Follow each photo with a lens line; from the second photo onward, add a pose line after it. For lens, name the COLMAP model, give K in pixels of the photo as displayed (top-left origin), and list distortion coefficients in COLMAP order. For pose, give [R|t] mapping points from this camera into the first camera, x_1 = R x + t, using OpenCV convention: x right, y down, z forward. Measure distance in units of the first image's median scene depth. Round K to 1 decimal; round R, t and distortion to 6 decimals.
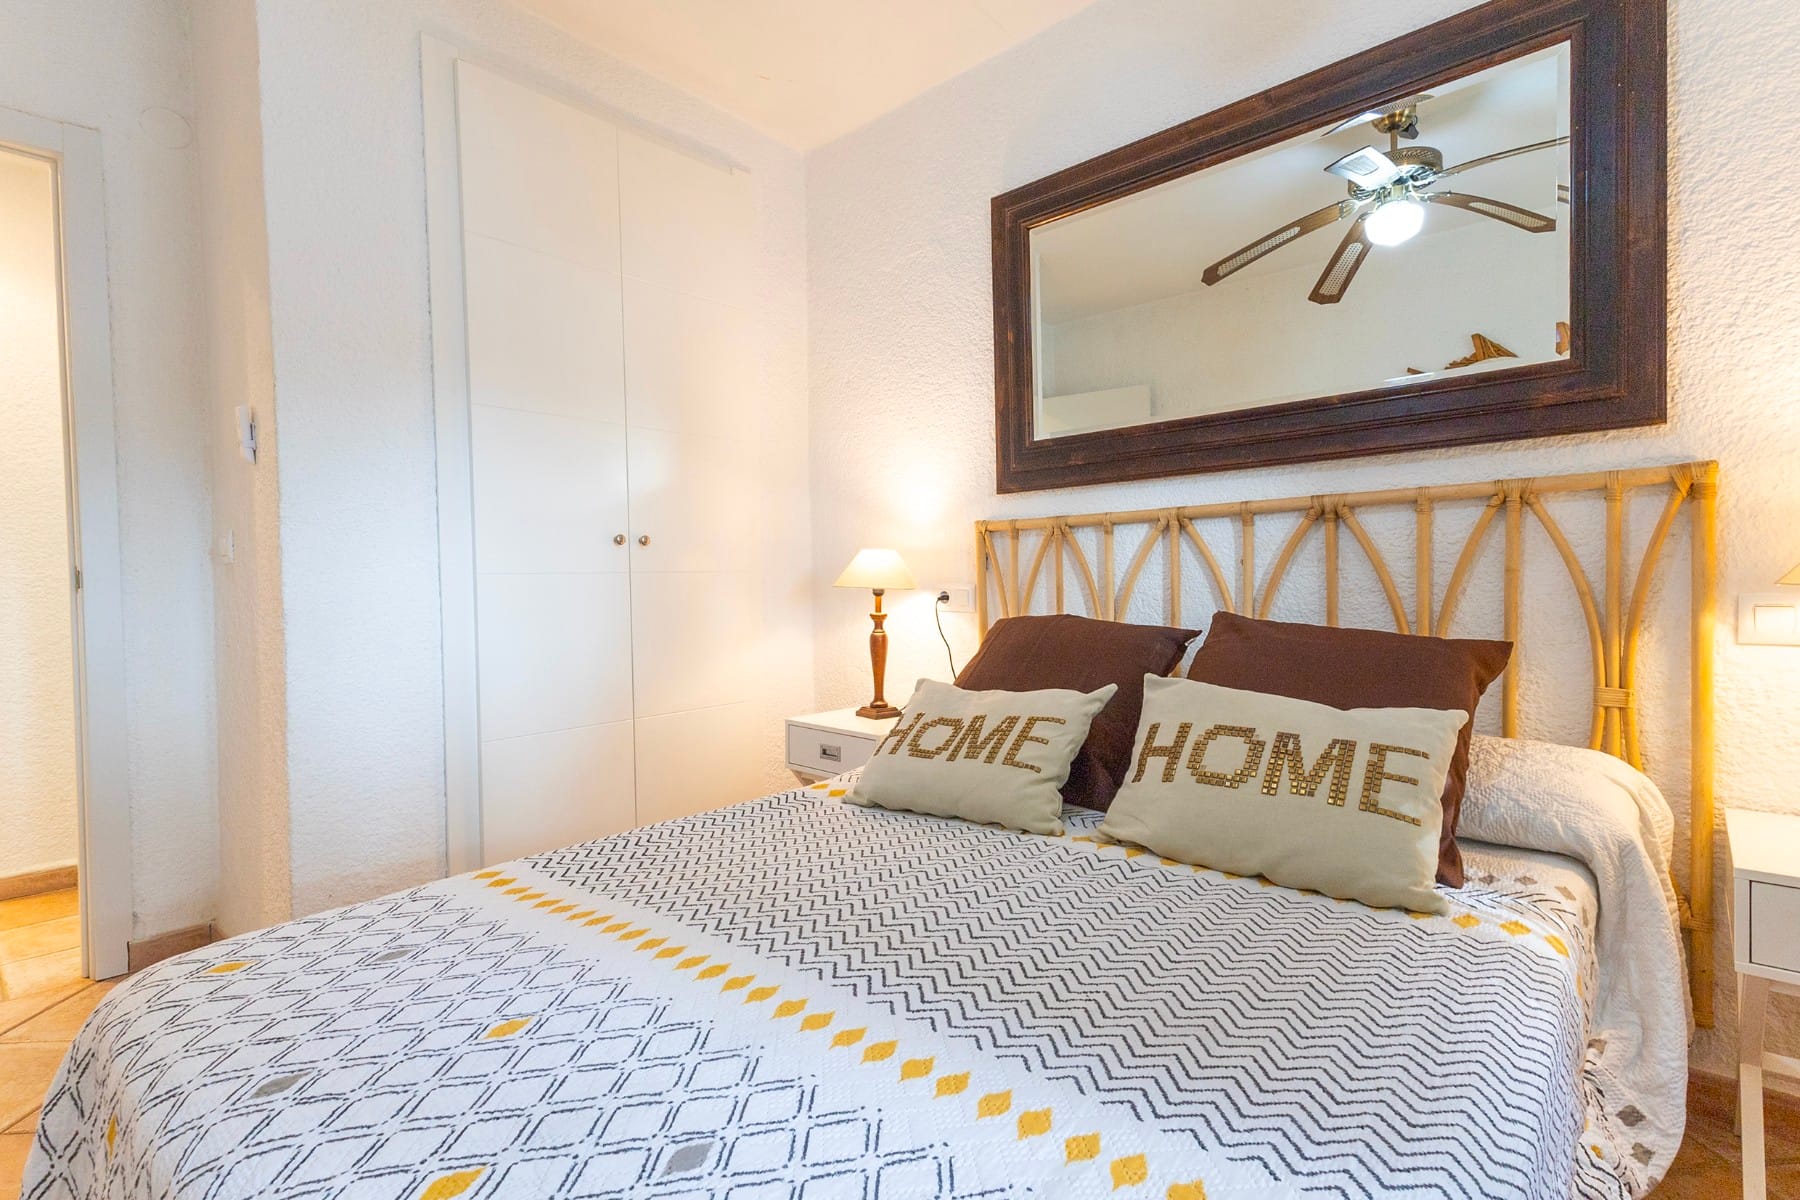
lens RADIAL K [[813.5, 0, 906.5], [0, 813.5, 597.5], [0, 0, 1]] dist [0.018025, -0.008238]
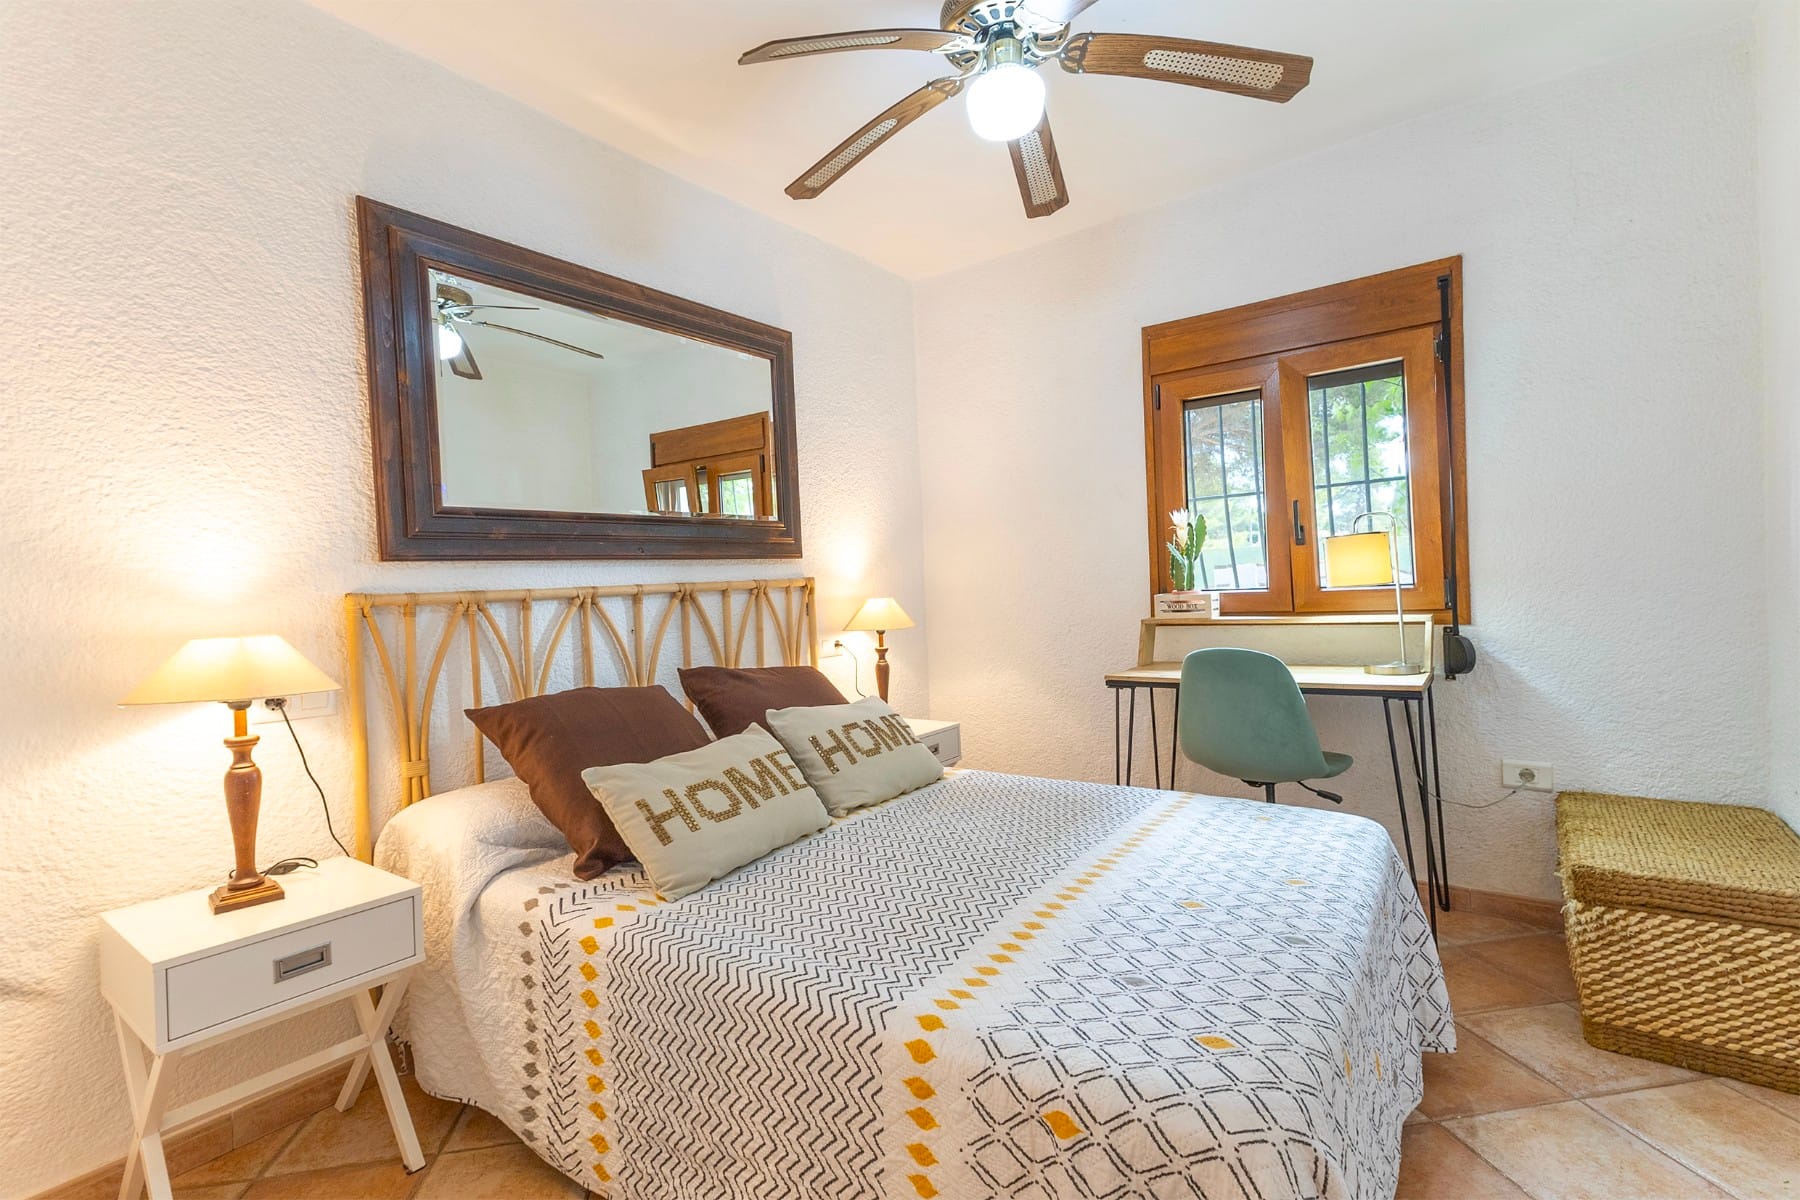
lens RADIAL K [[813.5, 0, 906.5], [0, 813.5, 597.5], [0, 0, 1]] dist [0.018025, -0.008238]
pose [[-0.080622, 0.005087, 0.996732, -0.824624], [0.060917, 0.998143, -0.000167, -0.065612], [-0.994882, 0.060704, -0.080782, 0.620152]]
